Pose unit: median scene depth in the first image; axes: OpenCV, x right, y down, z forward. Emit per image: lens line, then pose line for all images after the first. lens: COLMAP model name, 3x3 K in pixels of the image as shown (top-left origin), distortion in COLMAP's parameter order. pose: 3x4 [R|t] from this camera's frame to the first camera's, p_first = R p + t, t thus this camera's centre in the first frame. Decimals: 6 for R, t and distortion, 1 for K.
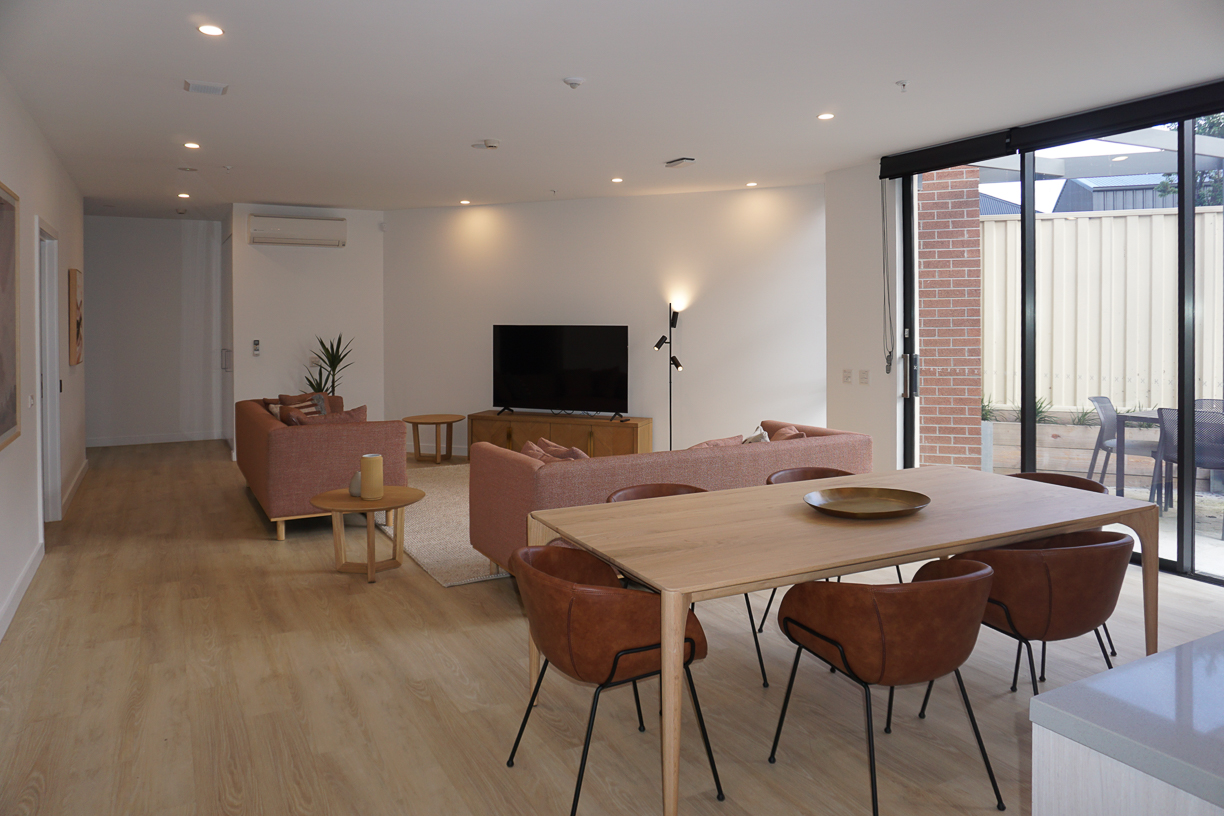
lens RADIAL K [[873.2, 0, 610.6], [0, 873.2, 322.9], [0, 0, 1]] dist [-0.038690, 0.001432]
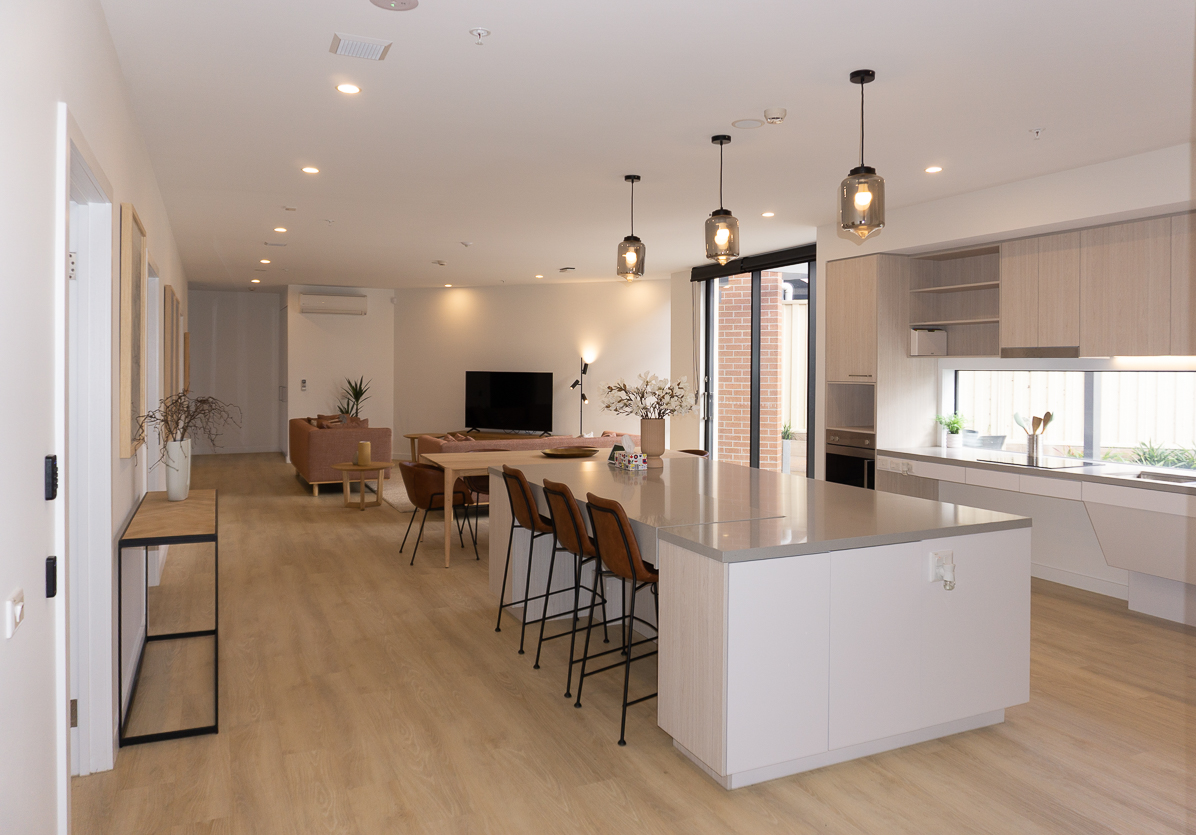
lens RADIAL K [[826.3, 0, 599.6], [0, 826.3, 379.2], [0, 0, 1]] dist [-0.002330, -0.000922]
pose [[0.998797, 0.012096, -0.047531, 0.179227], [-0.011570, 0.999869, 0.011328, -0.002496], [0.047662, -0.010765, 0.998806, -0.422224]]
